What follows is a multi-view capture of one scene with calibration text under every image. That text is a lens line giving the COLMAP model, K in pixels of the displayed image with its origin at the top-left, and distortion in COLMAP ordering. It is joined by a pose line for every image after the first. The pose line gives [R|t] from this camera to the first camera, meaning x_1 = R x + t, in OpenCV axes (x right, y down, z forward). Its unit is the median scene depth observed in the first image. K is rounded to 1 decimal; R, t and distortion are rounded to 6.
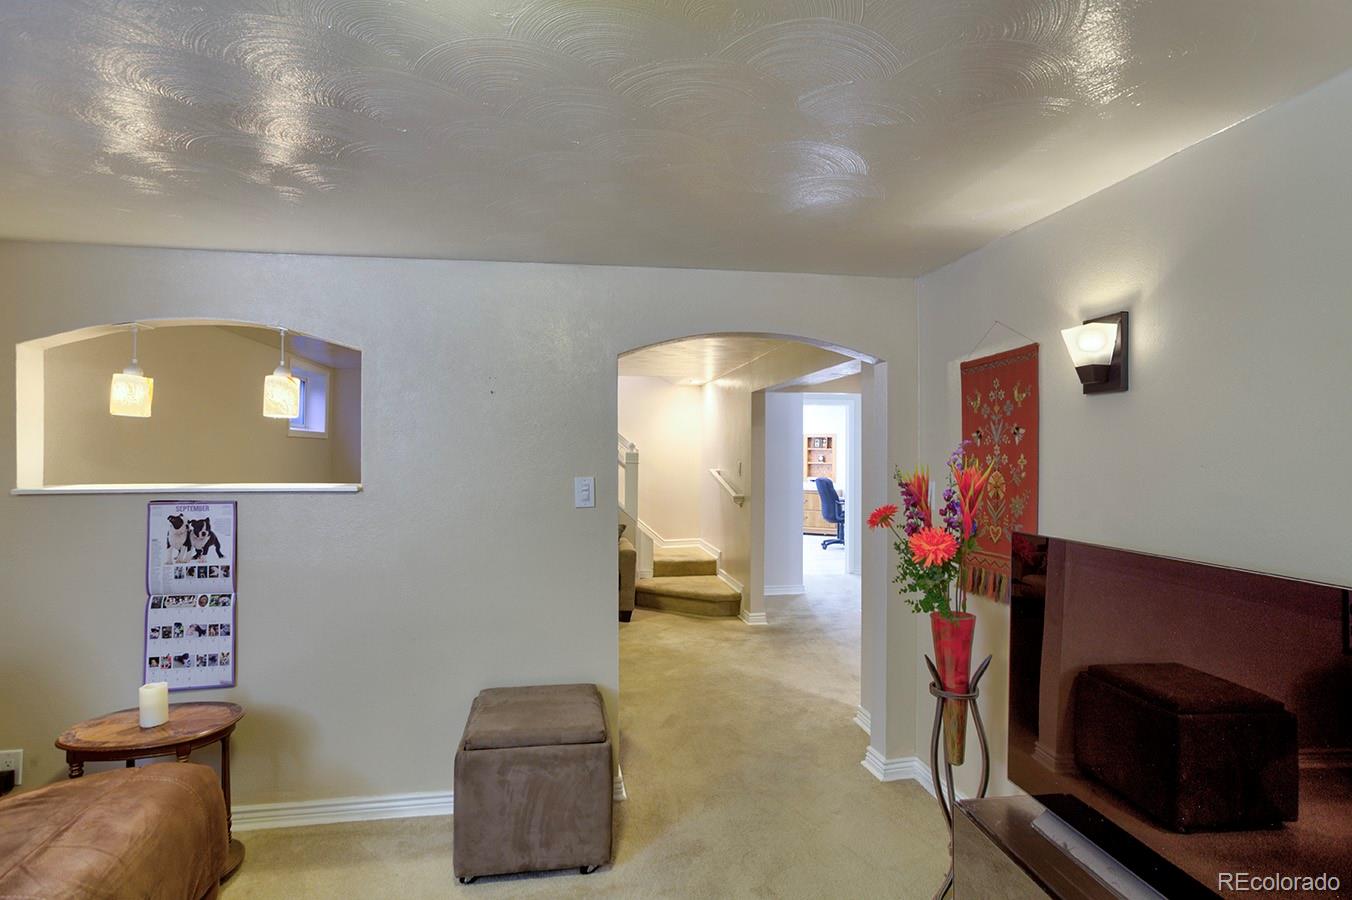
lens RADIAL K [[674.7, 0, 674.7], [0, 674.7, 451.7], [0, 0, 1]] dist [-0.021194, 0.012736]
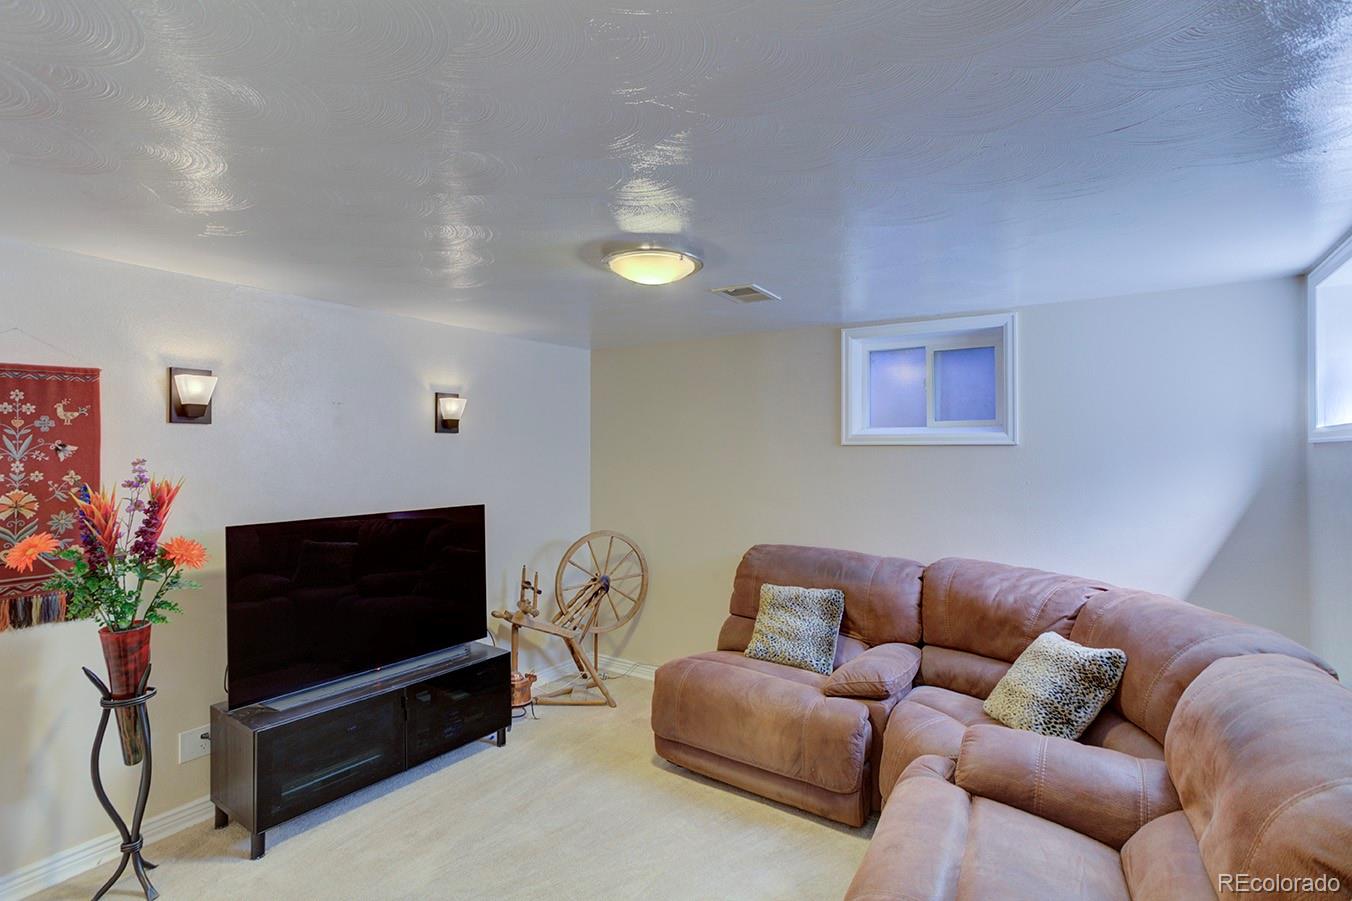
lens RADIAL K [[674.7, 0, 673.4], [0, 674.7, 449.4], [0, 0, 1]] dist [-0.021194, 0.012736]
pose [[-0.727026, 0.003421, 0.686601, -0.841592], [0.001132, 0.999992, -0.003784, -0.022949], [-0.686609, -0.001974, -0.727025, 1.078149]]
